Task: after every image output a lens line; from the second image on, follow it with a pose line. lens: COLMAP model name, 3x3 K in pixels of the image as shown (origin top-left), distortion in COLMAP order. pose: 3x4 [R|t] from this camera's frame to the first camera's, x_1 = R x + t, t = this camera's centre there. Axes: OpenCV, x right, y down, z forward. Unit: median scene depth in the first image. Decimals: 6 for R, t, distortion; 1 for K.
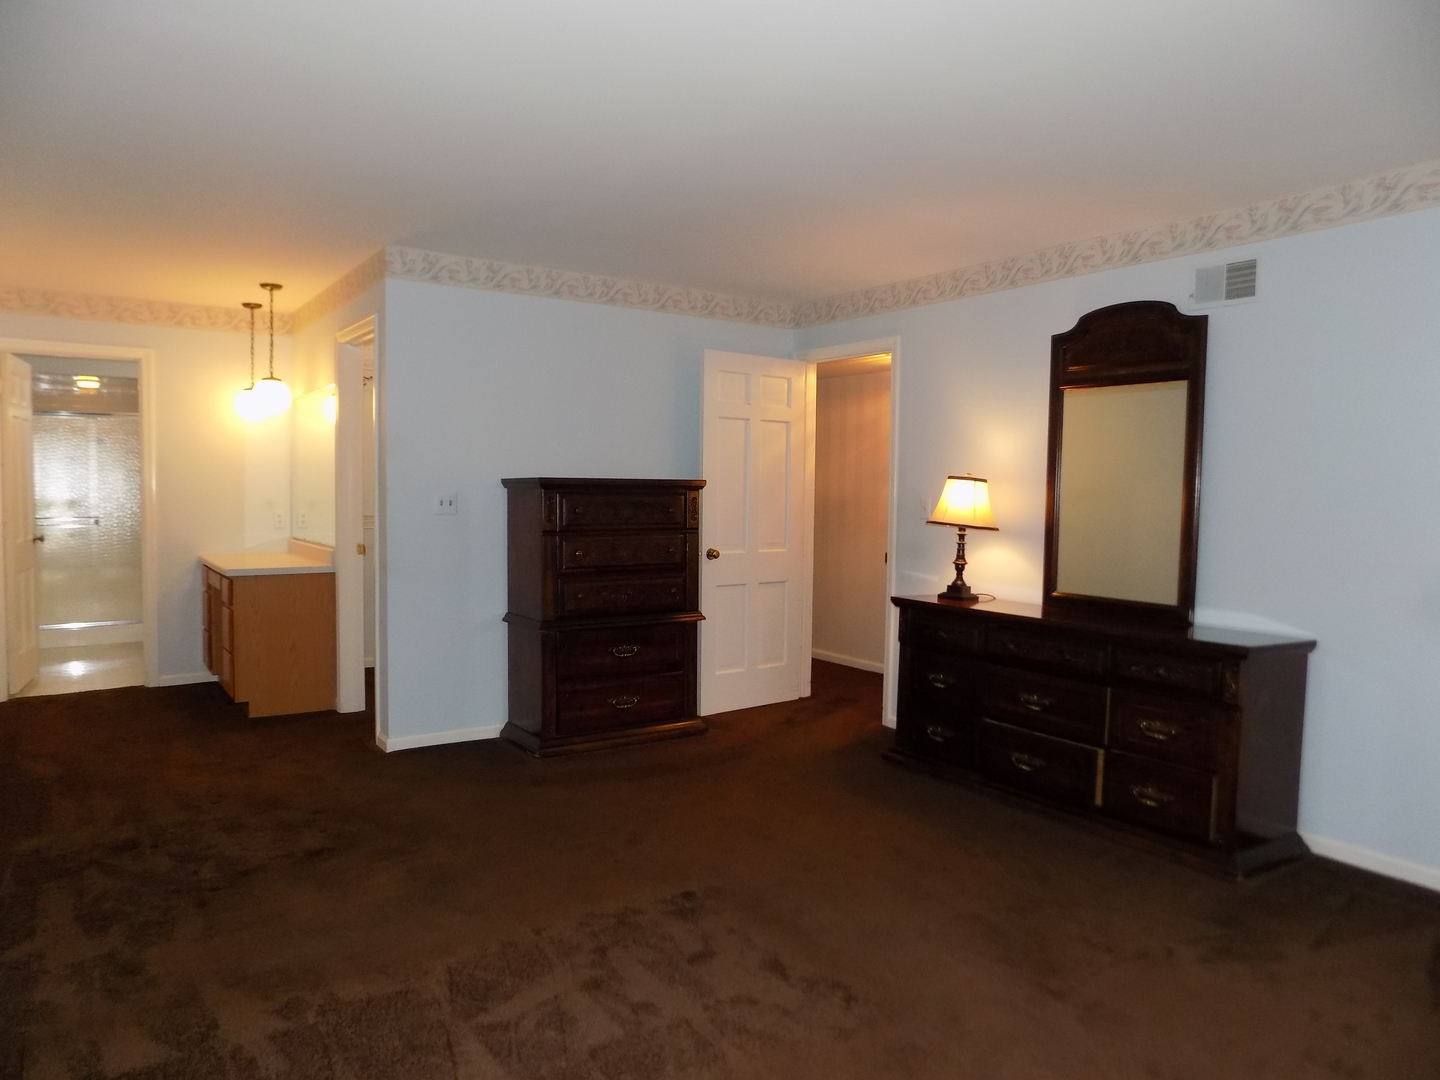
lens RADIAL K [[971.9, 0, 729.5], [0, 971.9, 540.6], [0, 0, 1]] dist [-0.067794, 0.063416]
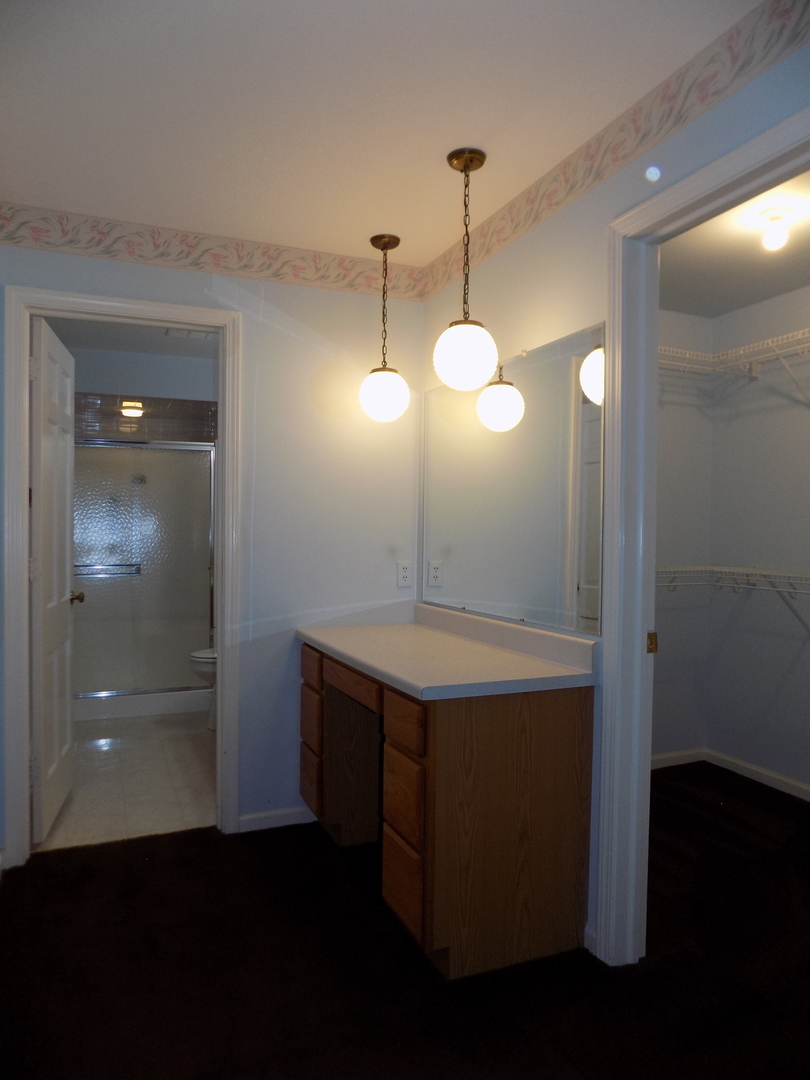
lens RADIAL K [[728.9, 0, 401.4], [0, 728.9, 539.2], [0, 0, 1]] dist [-0.067794, 0.063416]
pose [[0.979814, -0.000670, -0.199911, -0.370347], [-0.008799, 0.998881, -0.046478, -0.022383], [0.199718, 0.047299, 0.978711, 0.507637]]
